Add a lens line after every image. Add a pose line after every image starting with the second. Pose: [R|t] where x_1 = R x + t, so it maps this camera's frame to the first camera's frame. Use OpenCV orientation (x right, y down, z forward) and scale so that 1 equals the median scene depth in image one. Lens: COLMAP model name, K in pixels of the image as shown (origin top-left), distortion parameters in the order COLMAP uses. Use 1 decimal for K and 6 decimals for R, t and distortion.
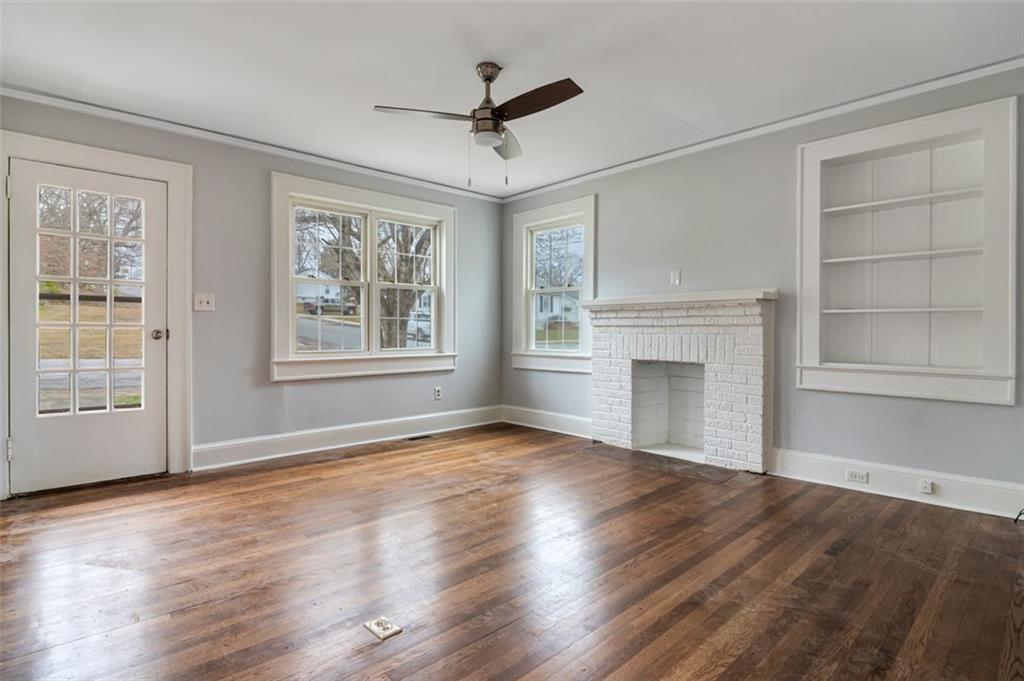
lens RADIAL K [[519.8, 0, 511.6], [0, 519.8, 331.8], [0, 0, 1]] dist [0.009847, -0.000730]
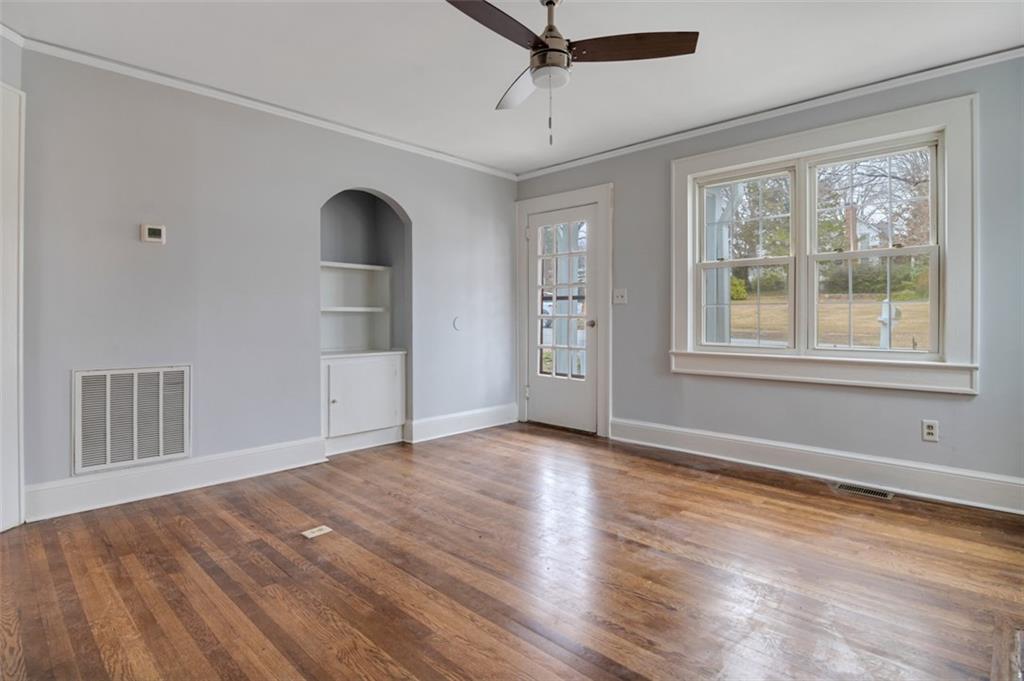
lens RADIAL K [[536.1, 0, 513.0], [0, 536.1, 320.4], [0, 0, 1]] dist [-0.017643, -0.000948]
pose [[0.051070, 0.003370, -0.998689, 0.600669], [-0.003332, 0.999989, 0.003204, -0.006240], [0.998690, 0.003164, 0.051080, 0.717534]]
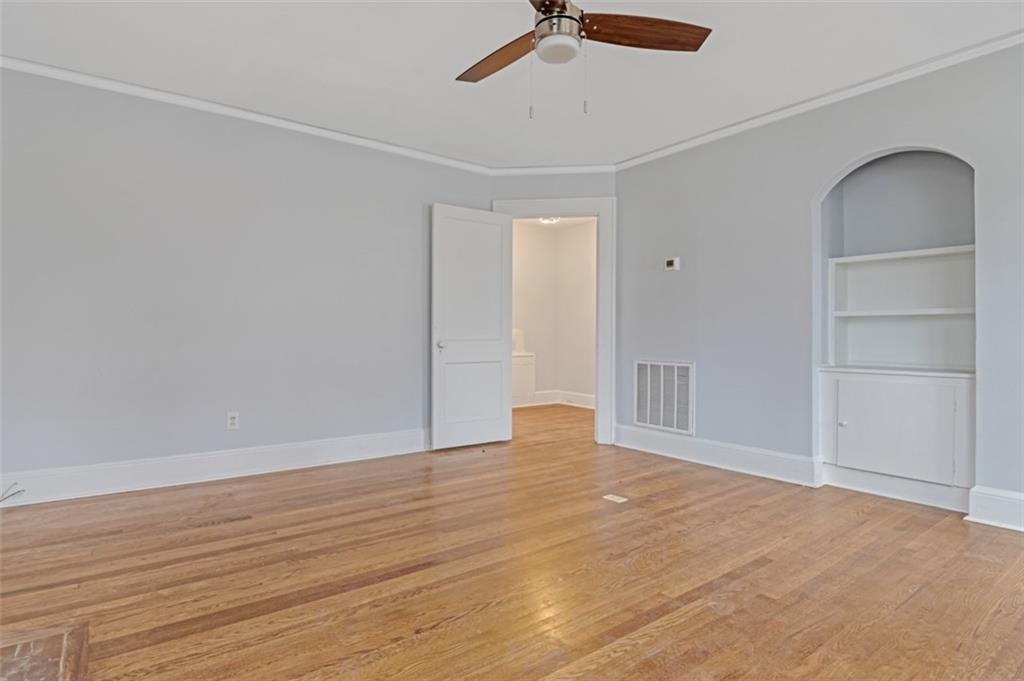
lens RADIAL K [[525.4, 0, 506.9], [0, 525.4, 328.8], [0, 0, 1]] dist [-0.012472, -0.000820]
pose [[-0.993740, -0.001785, 0.111704, -0.045336], [-0.002468, 0.999979, -0.005971, 0.009044], [-0.111691, -0.006209, -0.993724, 1.362280]]
